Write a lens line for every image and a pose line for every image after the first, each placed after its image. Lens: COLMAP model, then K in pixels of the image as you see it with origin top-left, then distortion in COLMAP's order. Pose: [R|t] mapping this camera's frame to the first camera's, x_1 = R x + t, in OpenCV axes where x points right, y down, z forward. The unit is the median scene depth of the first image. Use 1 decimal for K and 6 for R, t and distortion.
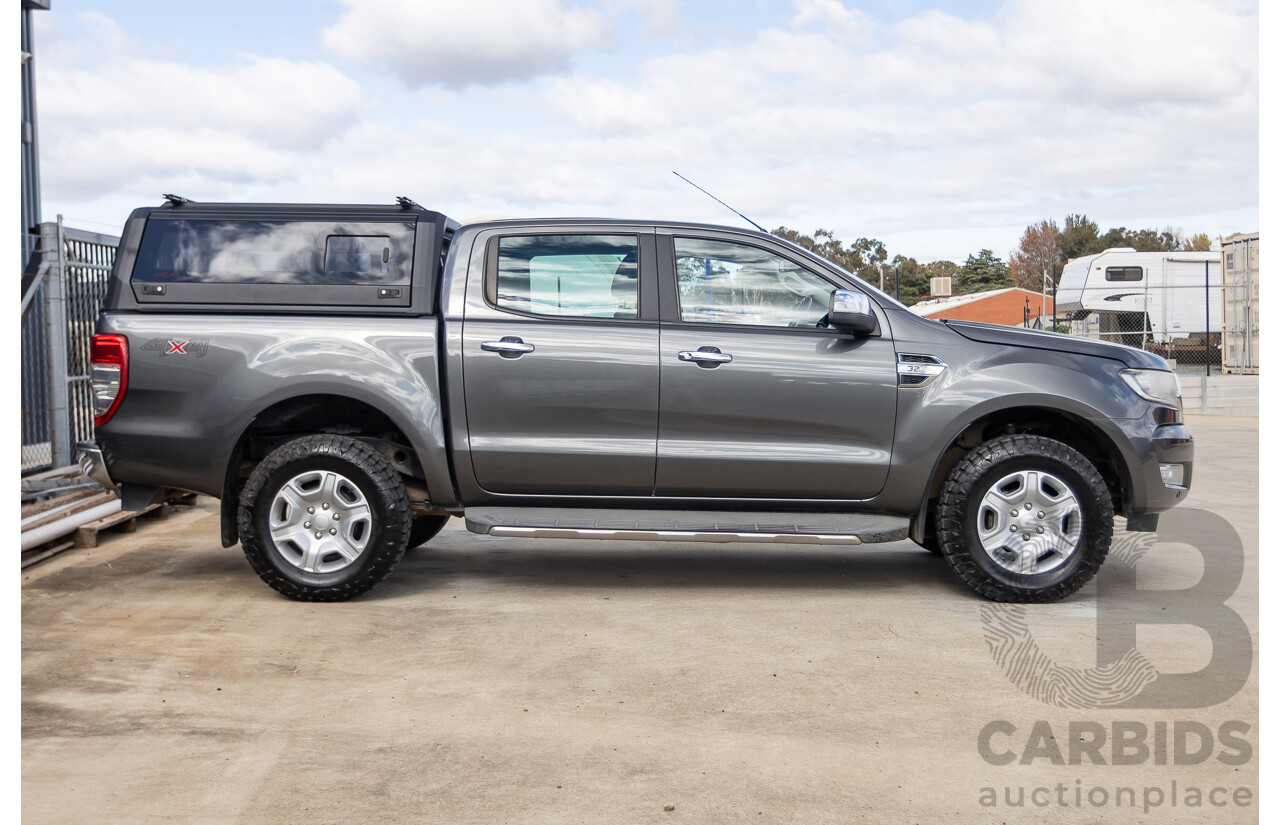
lens RADIAL K [[1824.3, 0, 640.0], [0, 1824.3, 412.5], [0, 0, 1]] dist [0.018262, -0.066361]
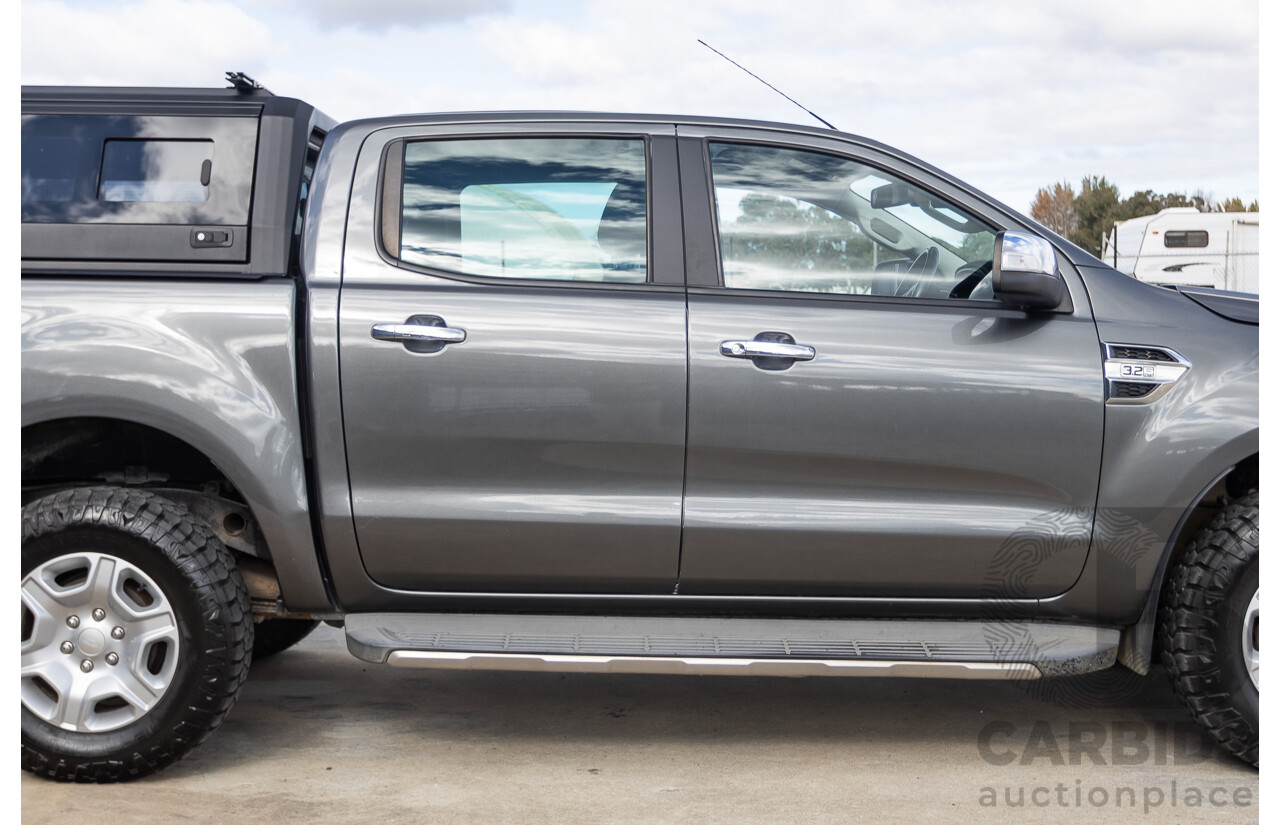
lens RADIAL K [[2082.2, 0, 640.0], [0, 2082.2, 412.5], [0, 0, 1]] dist [-0.020734, 0.029892]
pose [[0.999671, -0.002100, 0.025579, -0.020359], [0.001986, 0.999988, 0.004516, -0.013950], [-0.025588, -0.004464, 0.999663, 0.349198]]
